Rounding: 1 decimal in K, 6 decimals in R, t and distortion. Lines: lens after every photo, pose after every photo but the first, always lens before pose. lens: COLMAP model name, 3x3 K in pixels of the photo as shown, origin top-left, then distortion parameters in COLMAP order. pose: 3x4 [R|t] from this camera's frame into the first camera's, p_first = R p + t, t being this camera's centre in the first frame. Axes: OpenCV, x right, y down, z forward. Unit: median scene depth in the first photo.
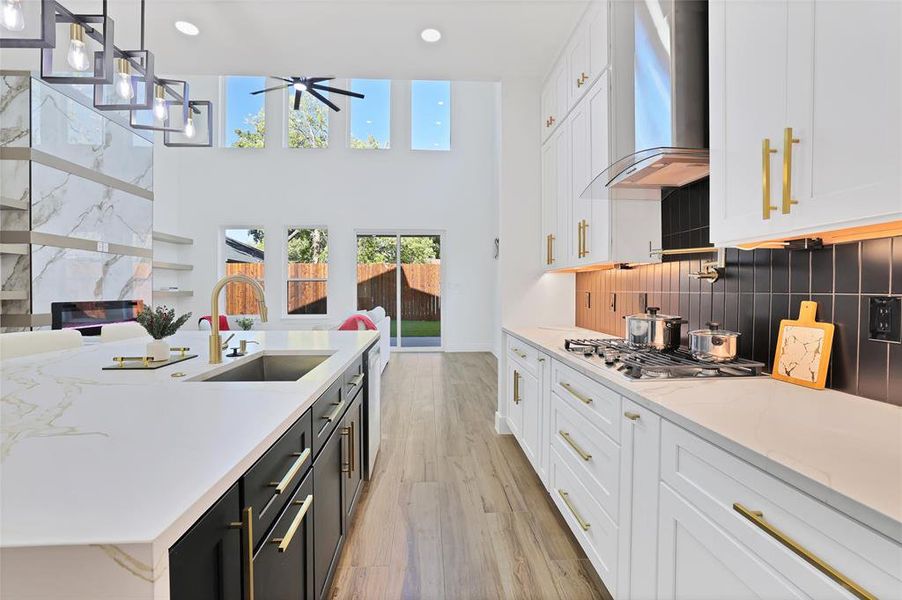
lens RADIAL K [[395.6, 0, 447.7], [0, 395.6, 297.0], [0, 0, 1]] dist [-0.040632, 0.013030]
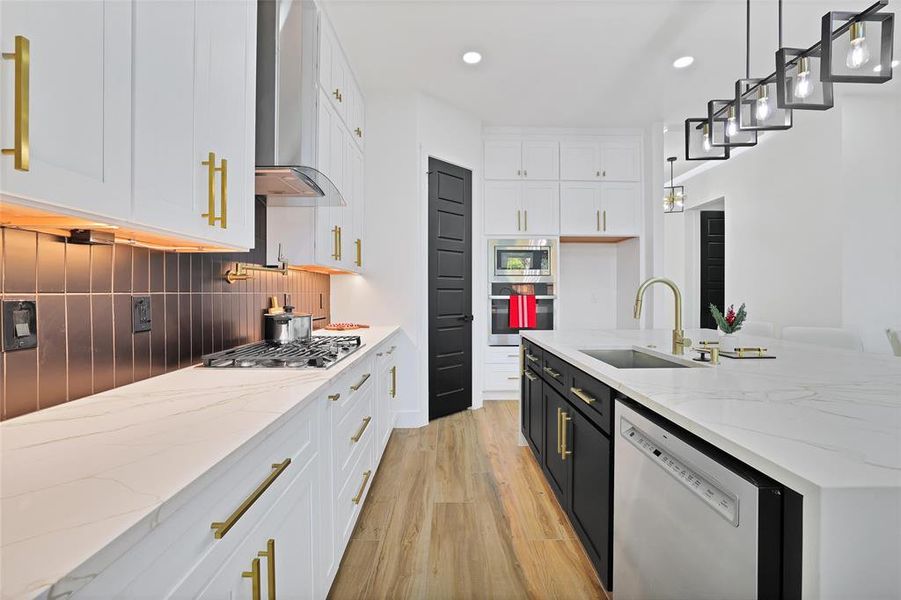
lens RADIAL K [[395.2, 0, 448.2], [0, 395.2, 295.9], [0, 0, 1]] dist [-0.040632, 0.013030]
pose [[-0.998869, -0.002308, 0.047501, 0.010002], [-0.000907, 0.999564, 0.029504, -0.013871], [-0.047548, 0.029428, -0.998435, 0.830655]]
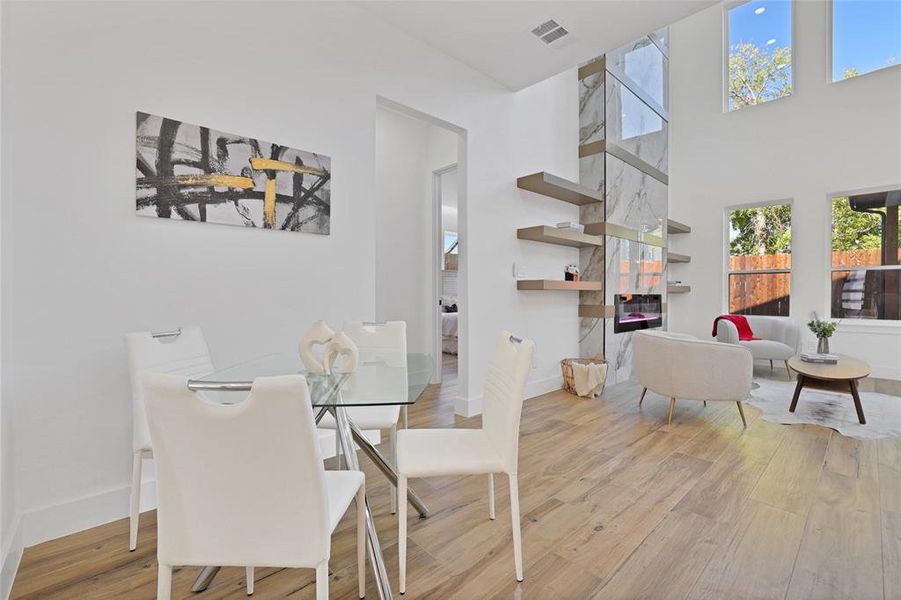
lens RADIAL K [[395.2, 0, 448.7], [0, 395.2, 297.2], [0, 0, 1]] dist [-0.040632, 0.013030]
pose [[0.633894, 0.011746, -0.773331, -0.553513], [-0.014032, 0.999895, 0.003685, 0.025872], [0.773293, 0.008516, 0.633992, 0.039031]]
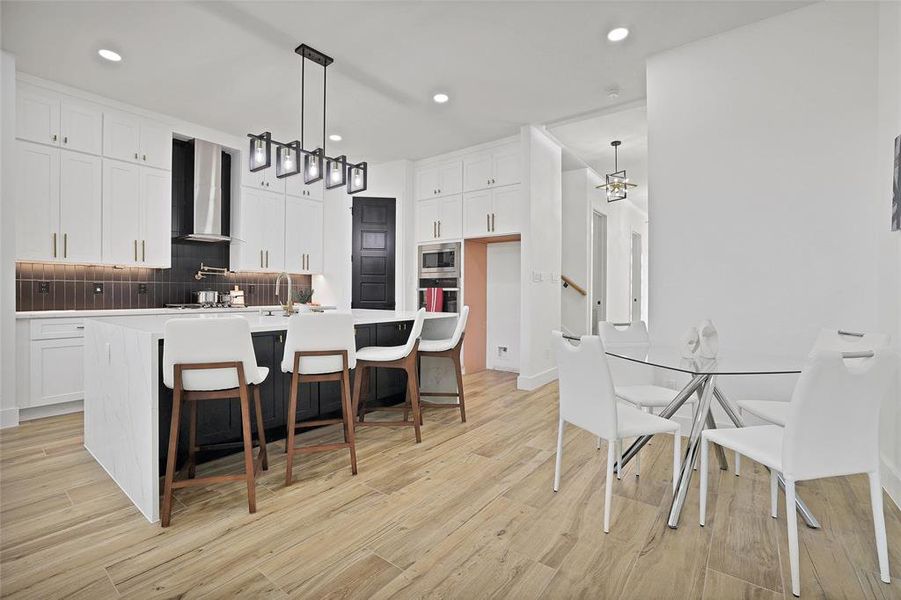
lens RADIAL K [[399.5, 0, 454.6], [0, 399.5, 298.0], [0, 0, 1]] dist [-0.012089, 0.000841]
pose [[-0.761704, -0.015723, 0.647734, -0.997725], [0.005370, 0.999518, 0.030577, 0.007474], [-0.647903, 0.026769, -0.761253, 0.769085]]
